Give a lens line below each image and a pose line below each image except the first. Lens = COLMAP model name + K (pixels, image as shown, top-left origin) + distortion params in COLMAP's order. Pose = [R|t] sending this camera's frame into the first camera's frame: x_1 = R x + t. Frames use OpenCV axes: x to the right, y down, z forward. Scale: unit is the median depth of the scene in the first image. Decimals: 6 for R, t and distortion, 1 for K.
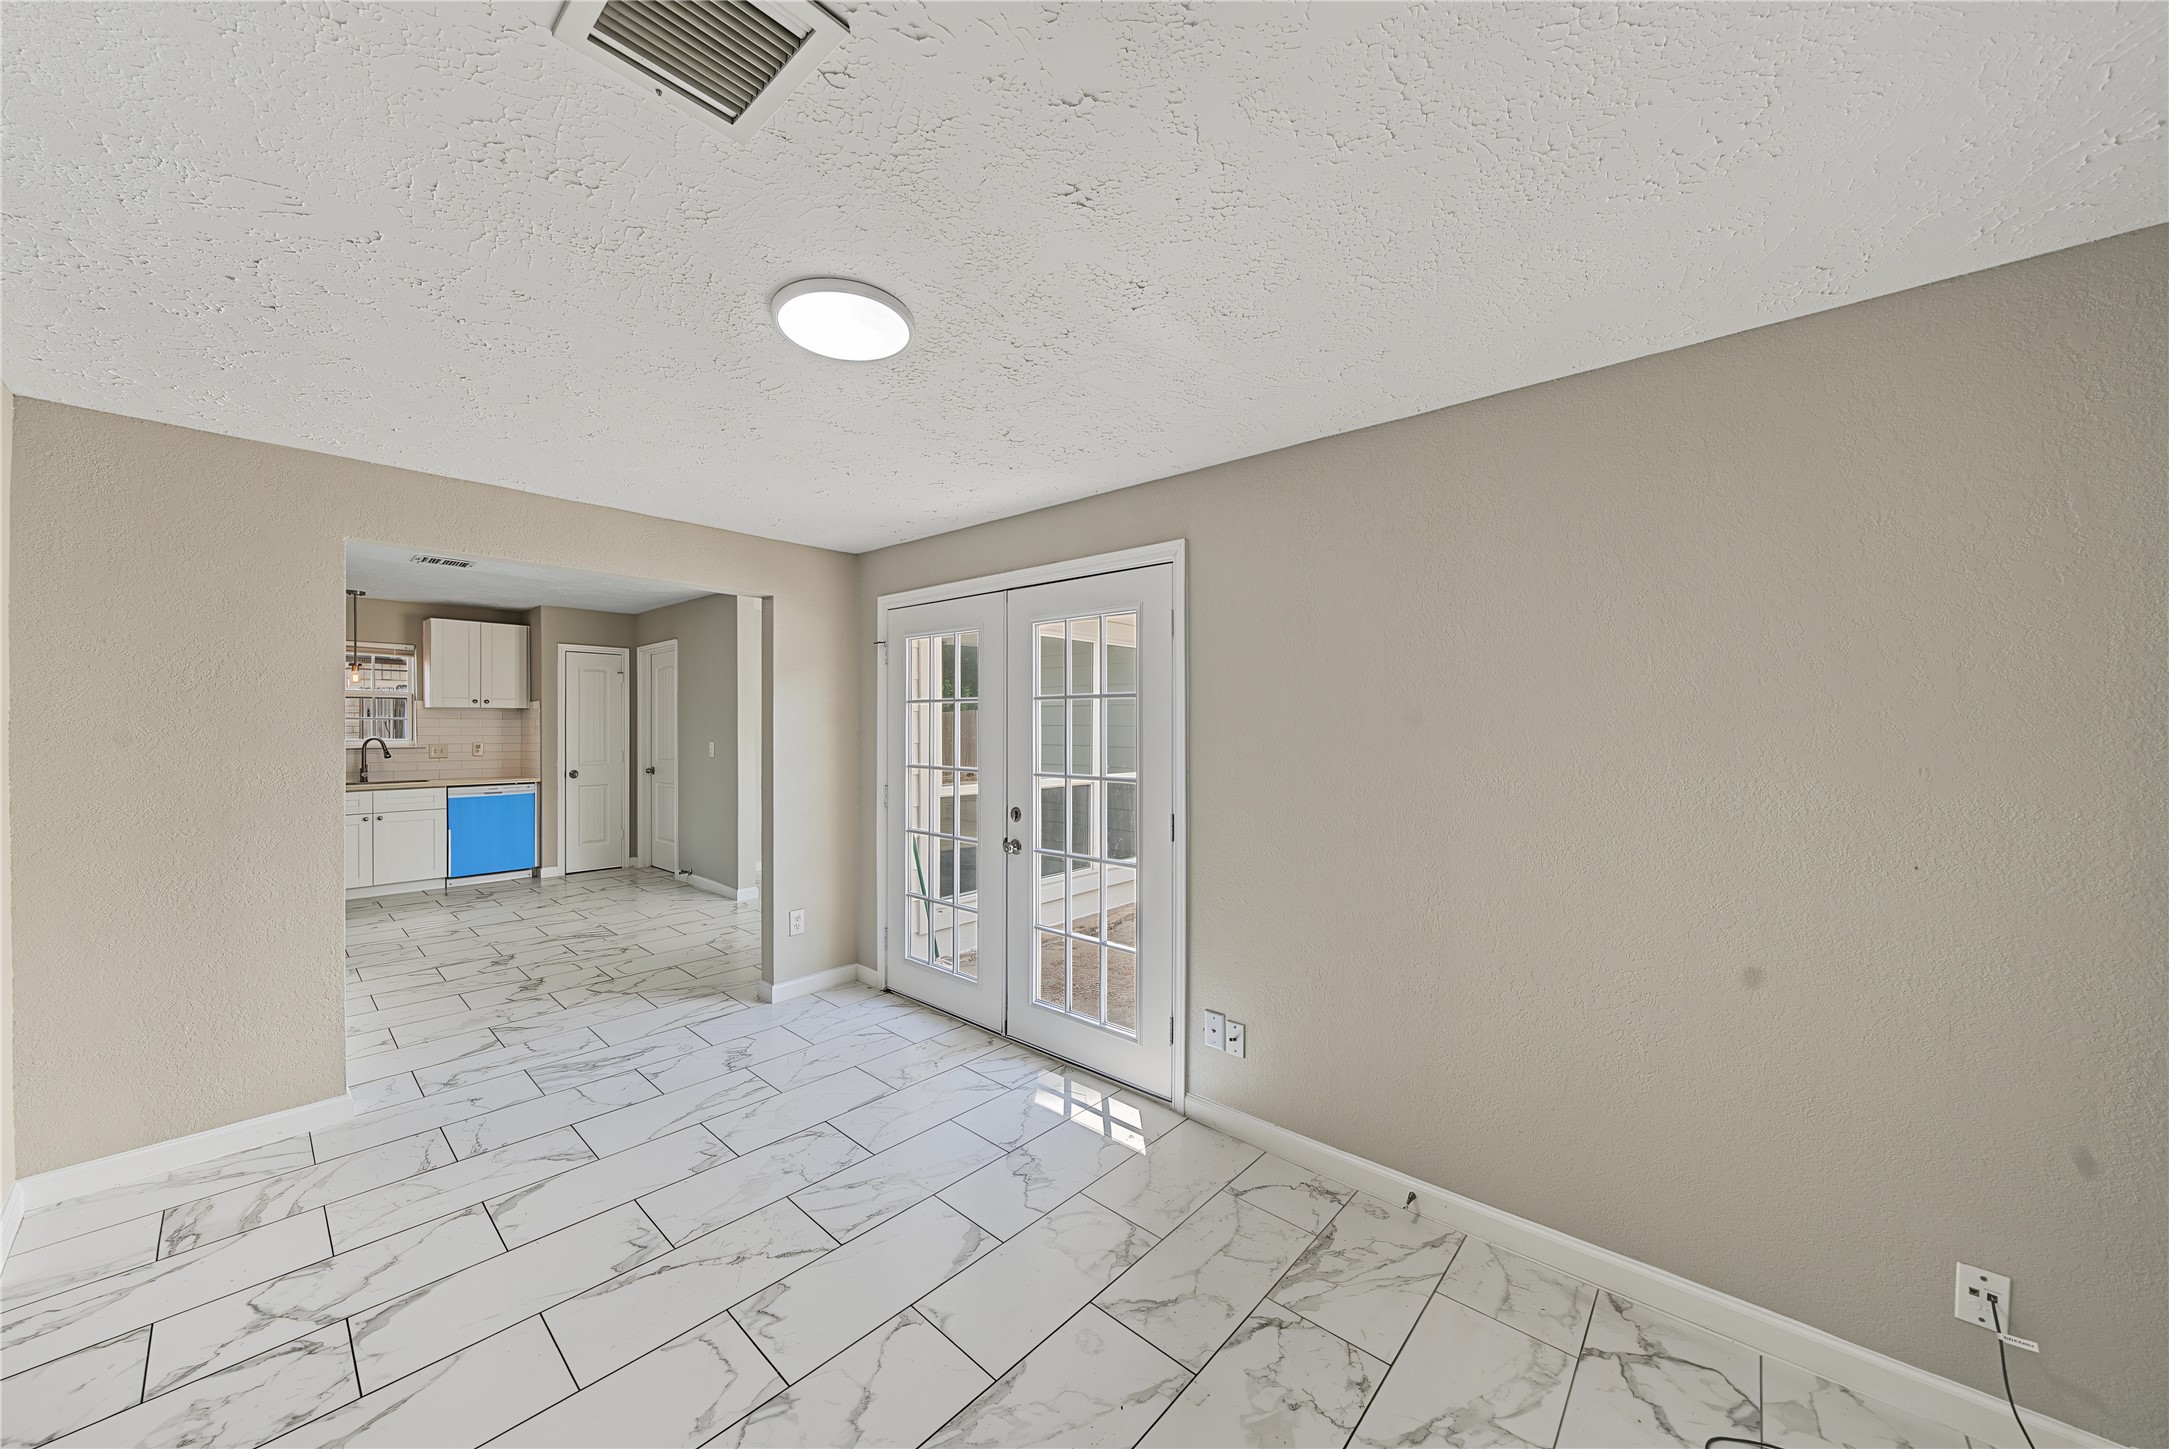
lens RADIAL K [[752.5, 0, 1071.9], [0, 752.5, 721.7], [0, 0, 1]] dist [-0.003724, -0.000081]
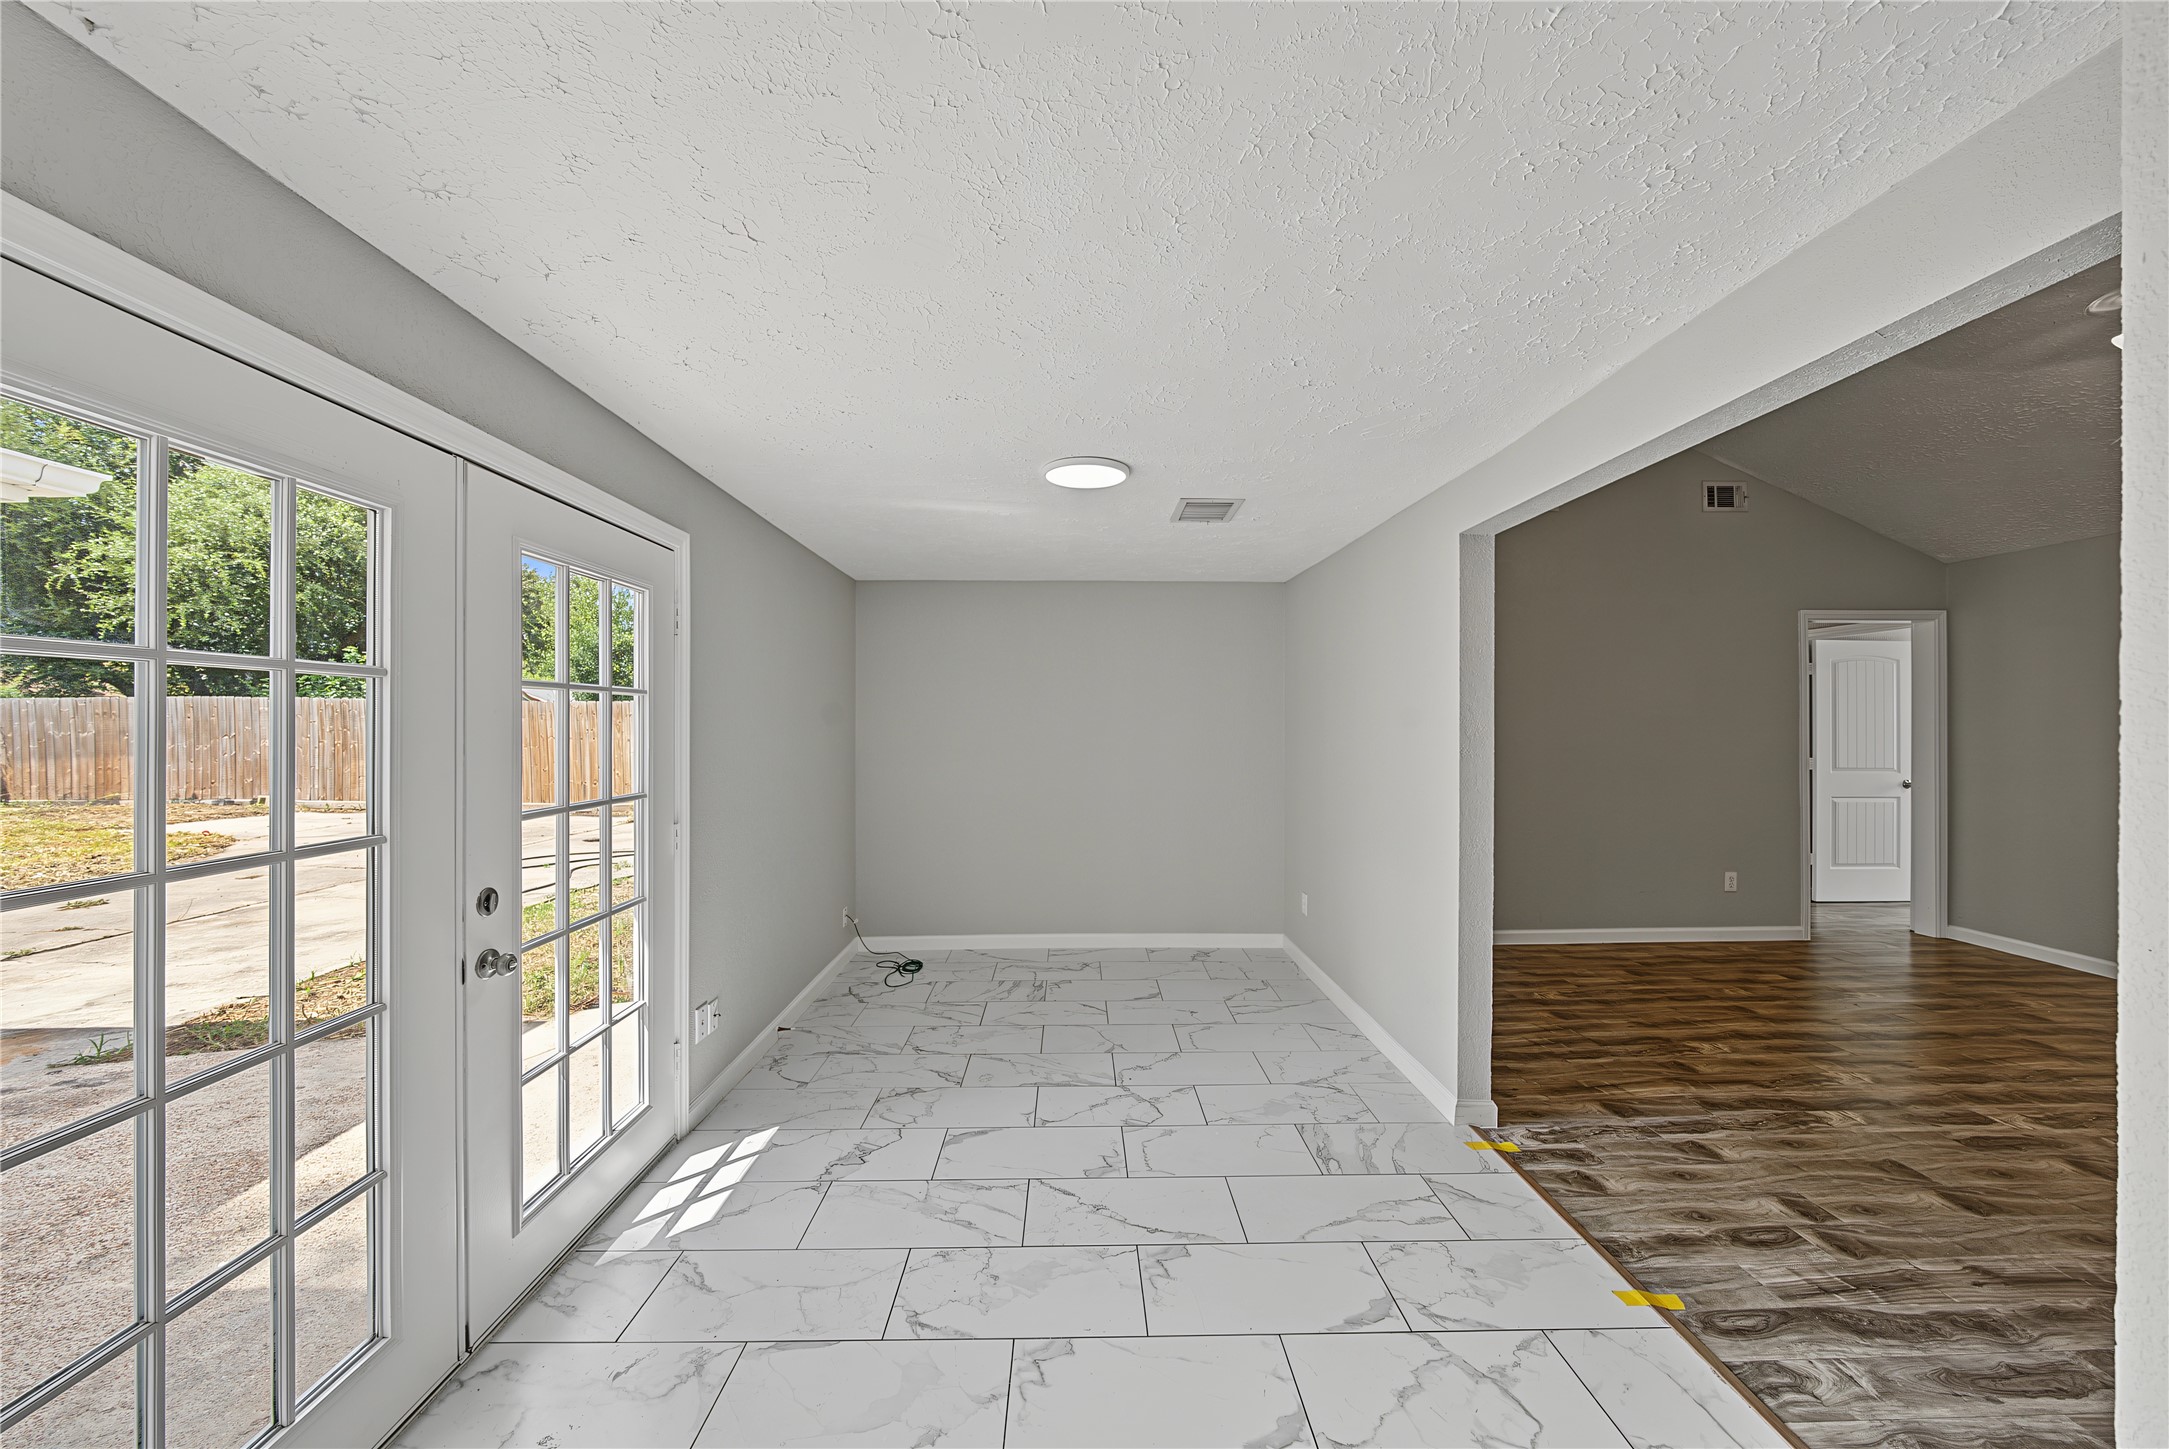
lens RADIAL K [[752.5, 0, 1071.9], [0, 752.5, 721.7], [0, 0, 1]] dist [-0.003724, -0.000081]
pose [[-0.669553, 0.002403, 0.742760, -0.958841], [-0.008686, 0.999901, -0.011065, 0.000190], [-0.742713, -0.013860, -0.669466, 1.370186]]
